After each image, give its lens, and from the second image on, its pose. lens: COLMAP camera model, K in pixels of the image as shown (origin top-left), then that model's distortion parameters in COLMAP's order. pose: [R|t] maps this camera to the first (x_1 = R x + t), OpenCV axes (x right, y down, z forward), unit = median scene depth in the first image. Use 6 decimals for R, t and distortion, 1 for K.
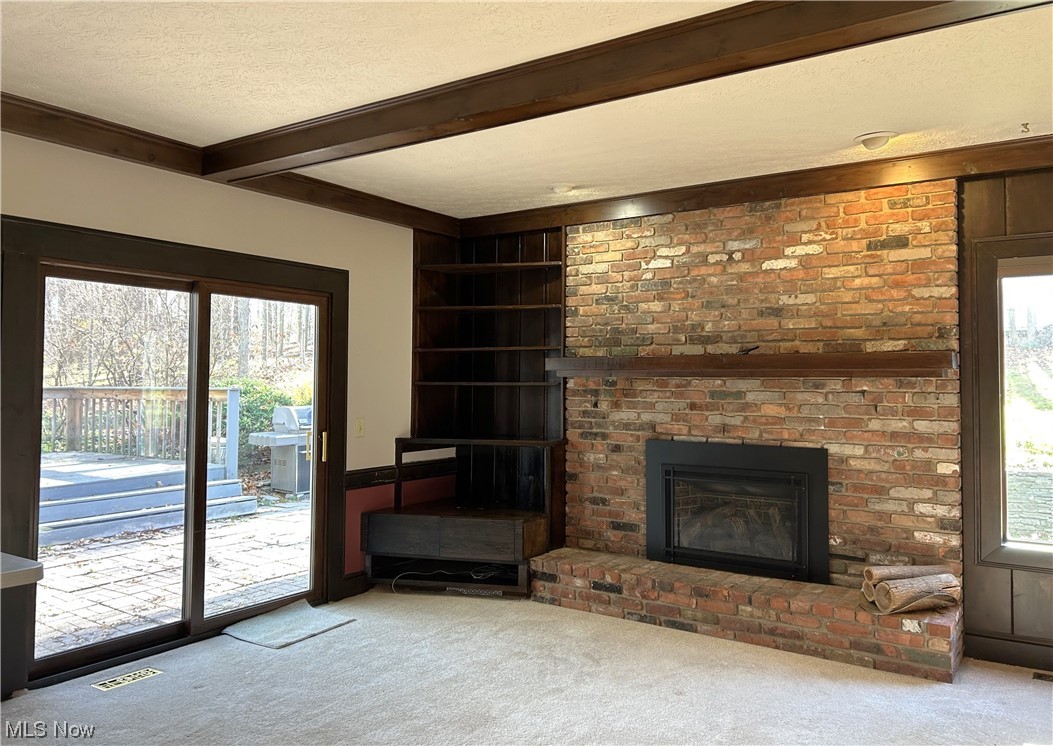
lens RADIAL K [[792.2, 0, 506.1], [0, 792.2, 348.1], [0, 0, 1]] dist [0.040665, -0.048102]
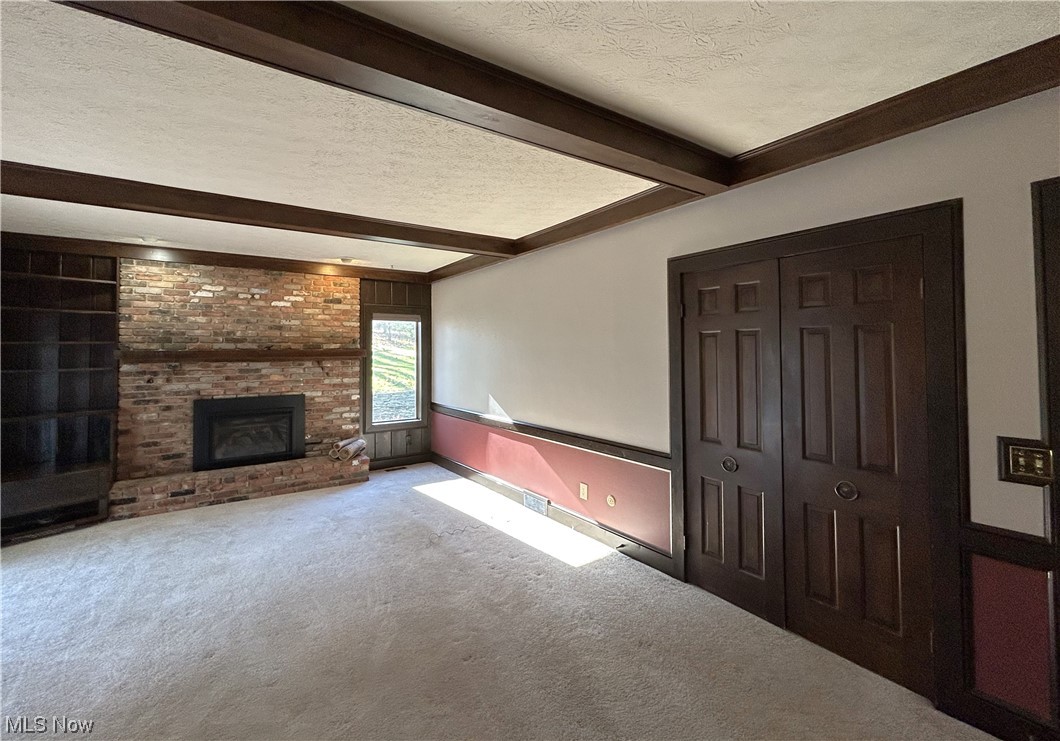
lens RADIAL K [[467.6, 0, 509.6], [0, 467.6, 339.2], [0, 0, 1]] dist [-0.002497, 0.001004]
pose [[0.367692, 0.015851, 0.929812, -0.501408], [-0.032979, 0.999448, -0.003996, -0.029871], [-0.929363, -0.029195, 0.368012, 0.037695]]
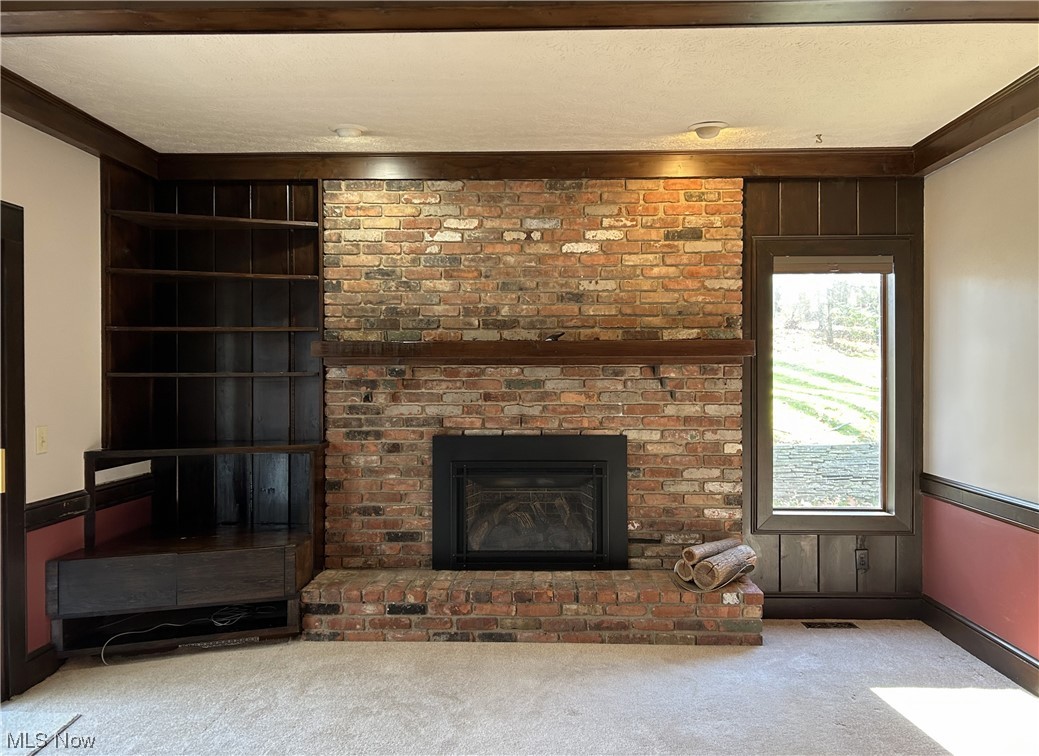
lens RADIAL K [[822.3, 0, 520.1], [0, 822.3, 377.3], [0, 0, 1]] dist [0.060817, -0.086243]
pose [[0.836715, -0.010755, 0.547532, -0.250214], [-0.017167, 0.998801, 0.045852, 0.006805], [-0.547369, -0.047764, 0.835527, 0.190771]]
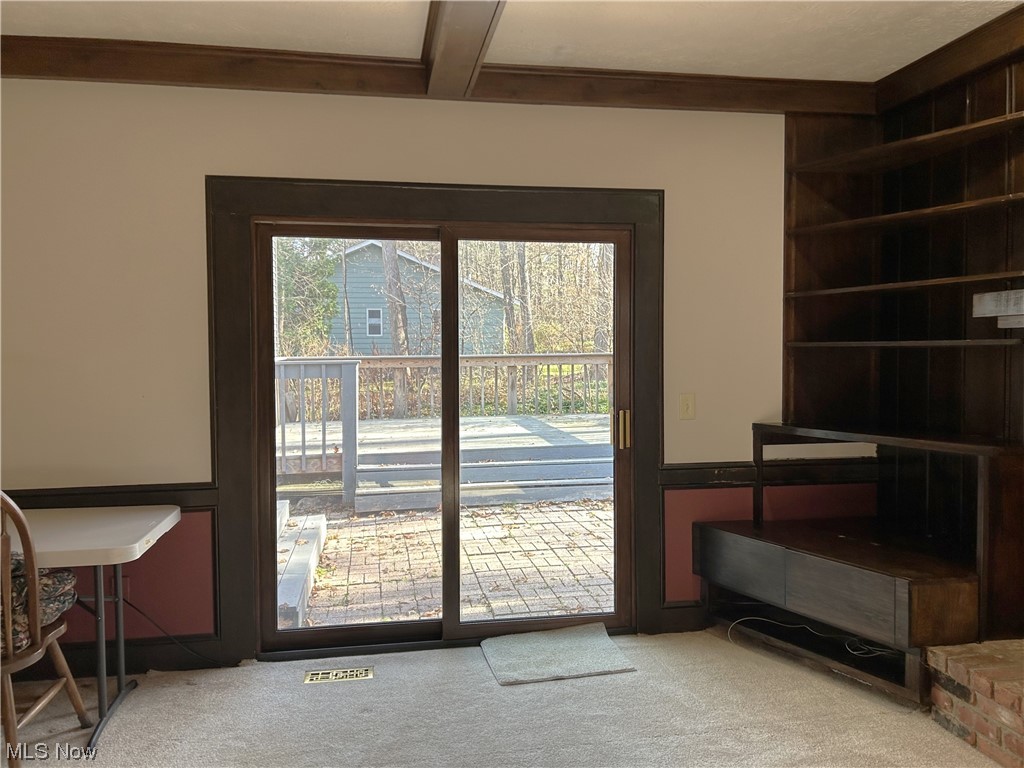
lens RADIAL K [[776.3, 0, 504.7], [0, 776.3, 377.4], [0, 0, 1]] dist [0.050883, -0.063584]
pose [[0.708322, 0.013041, -0.705769, 0.216987], [0.042885, 0.997187, 0.061466, 0.024386], [0.704586, -0.073805, 0.705770, 0.413117]]
